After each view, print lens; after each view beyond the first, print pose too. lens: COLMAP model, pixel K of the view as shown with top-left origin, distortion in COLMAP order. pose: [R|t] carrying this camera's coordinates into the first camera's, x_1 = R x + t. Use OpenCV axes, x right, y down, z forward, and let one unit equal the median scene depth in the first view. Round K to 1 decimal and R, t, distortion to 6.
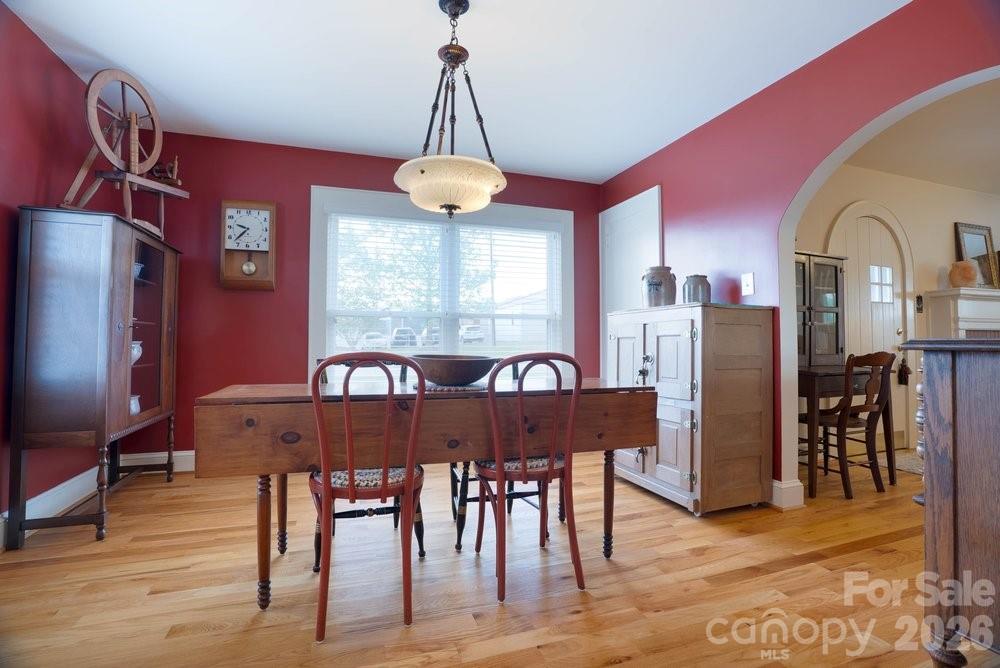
lens RADIAL K [[461.0, 0, 498.6], [0, 461.0, 332.0], [0, 0, 1]] dist [-0.040544, 0.000523]
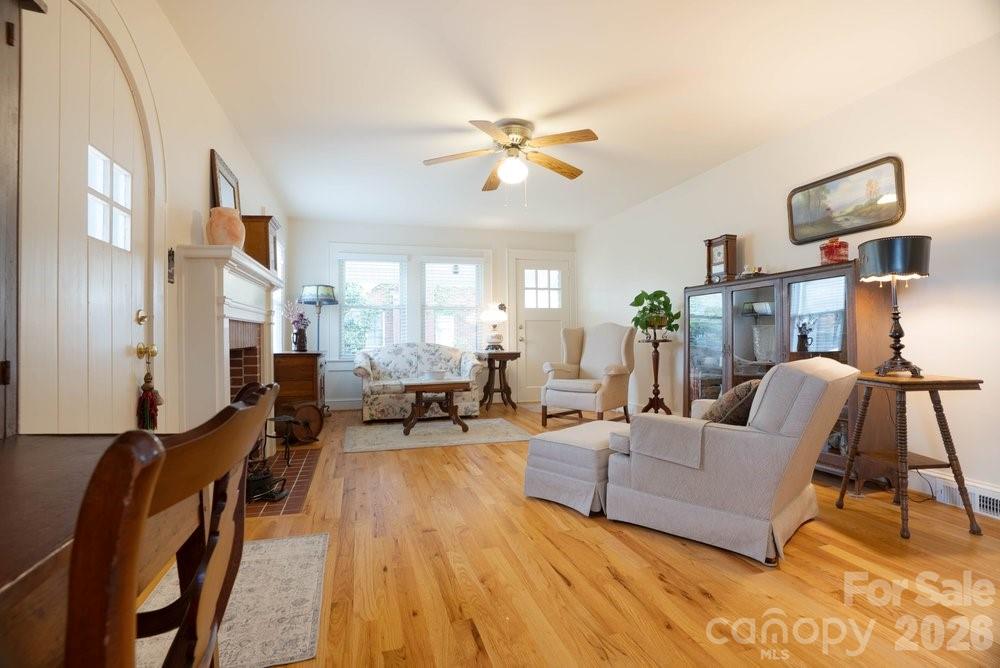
lens RADIAL K [[461.0, 0, 499.0], [0, 461.0, 333.3], [0, 0, 1]] dist [-0.040544, 0.000523]
pose [[0.042226, 0.010546, 0.999052, 0.445770], [-0.004754, 0.999935, -0.010354, 0.020209], [-0.999097, -0.004312, 0.042274, 0.604863]]
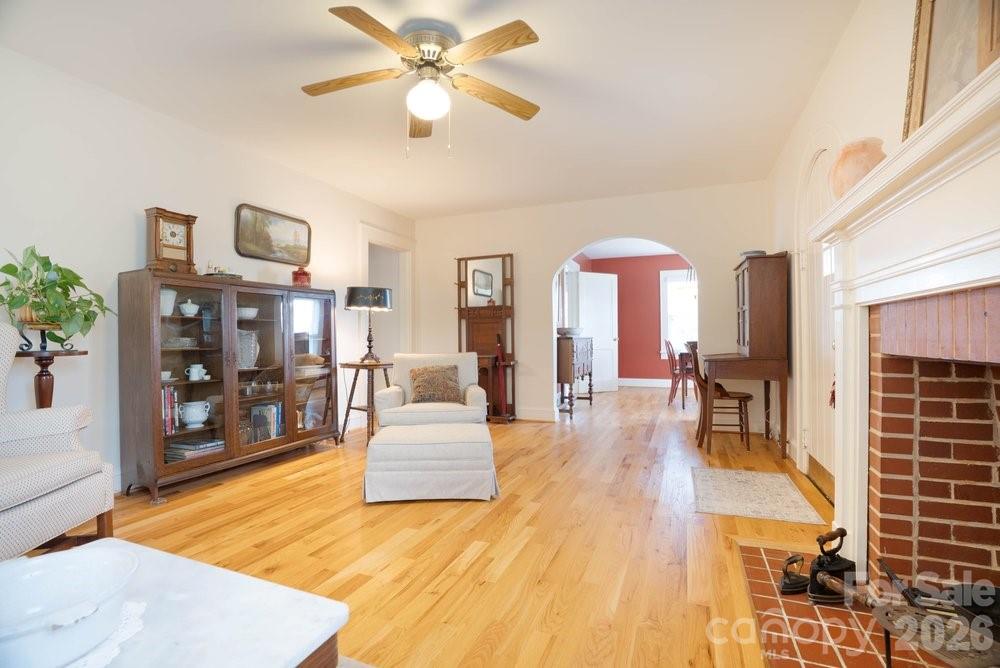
lens RADIAL K [[461.0, 0, 496.2], [0, 461.0, 335.9], [0, 0, 1]] dist [-0.040544, 0.000523]
pose [[-0.661998, 0.005284, -0.749487, 1.631594], [0.018950, 0.999773, -0.009689, 0.019783], [0.749266, -0.020616, -0.661948, 1.044189]]
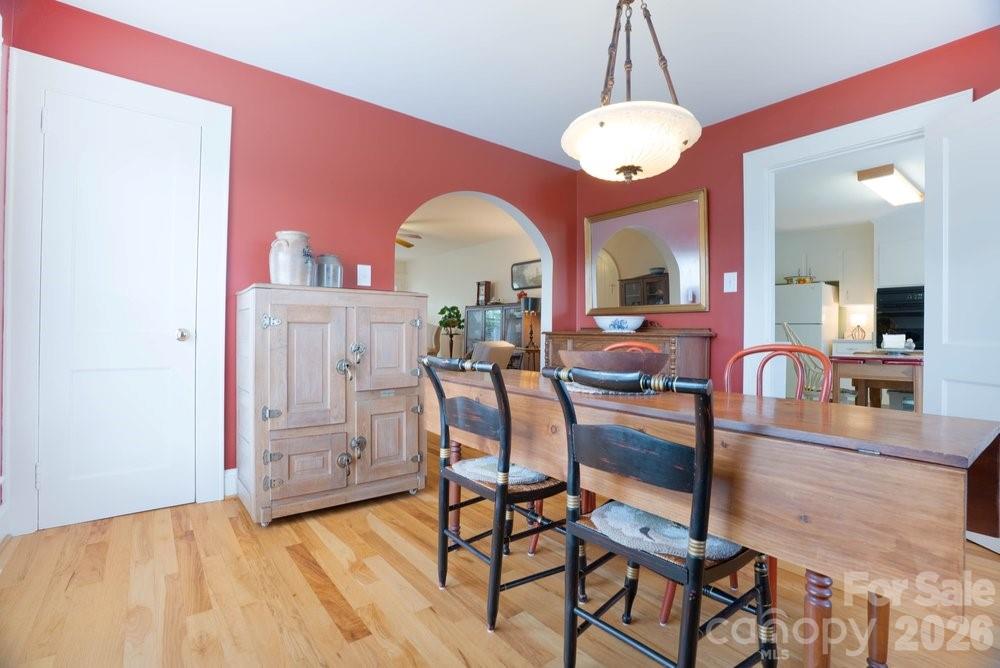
lens RADIAL K [[461.0, 0, 495.5], [0, 461.0, 332.5], [0, 0, 1]] dist [-0.040544, 0.000523]
pose [[-0.325227, -0.001154, 0.945635, -0.397361], [-0.026508, 0.999617, -0.007897, 0.028479], [-0.945264, -0.027635, -0.325133, 0.745665]]
